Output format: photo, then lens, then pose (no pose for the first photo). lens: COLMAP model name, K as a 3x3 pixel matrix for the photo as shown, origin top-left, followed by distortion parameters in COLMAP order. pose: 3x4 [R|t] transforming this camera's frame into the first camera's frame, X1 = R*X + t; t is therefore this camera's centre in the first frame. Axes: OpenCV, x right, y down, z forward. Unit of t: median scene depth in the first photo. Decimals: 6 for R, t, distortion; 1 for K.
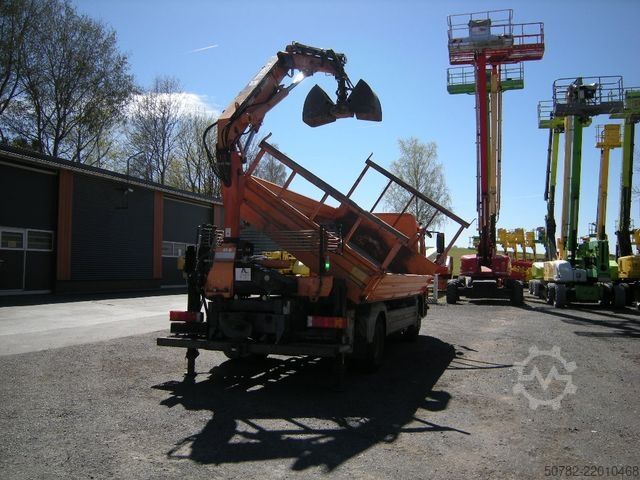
lens RADIAL K [[534.3, 0, 320.0], [0, 534.3, 240.0], [0, 0, 1]] dist [-0.135695, 0.067466]
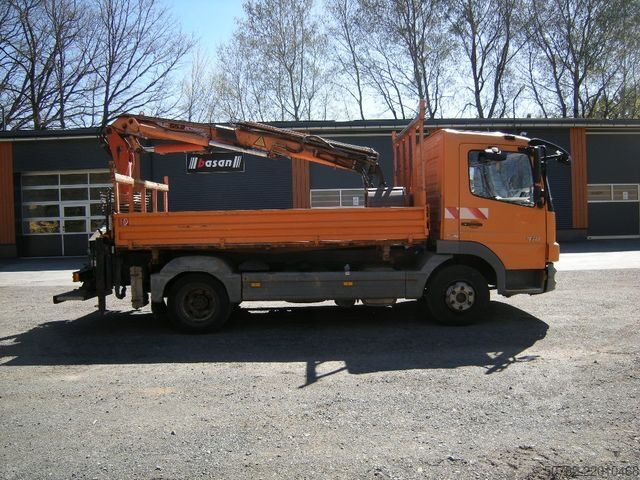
lens RADIAL K [[534.3, 0, 320.0], [0, 534.3, 240.0], [0, 0, 1]] dist [-0.135695, 0.067466]
pose [[0.341069, 0.009720, -0.939988, 0.299031], [0.080953, 0.995928, 0.039671, 0.019855], [0.936546, -0.089625, 0.338893, 0.262874]]
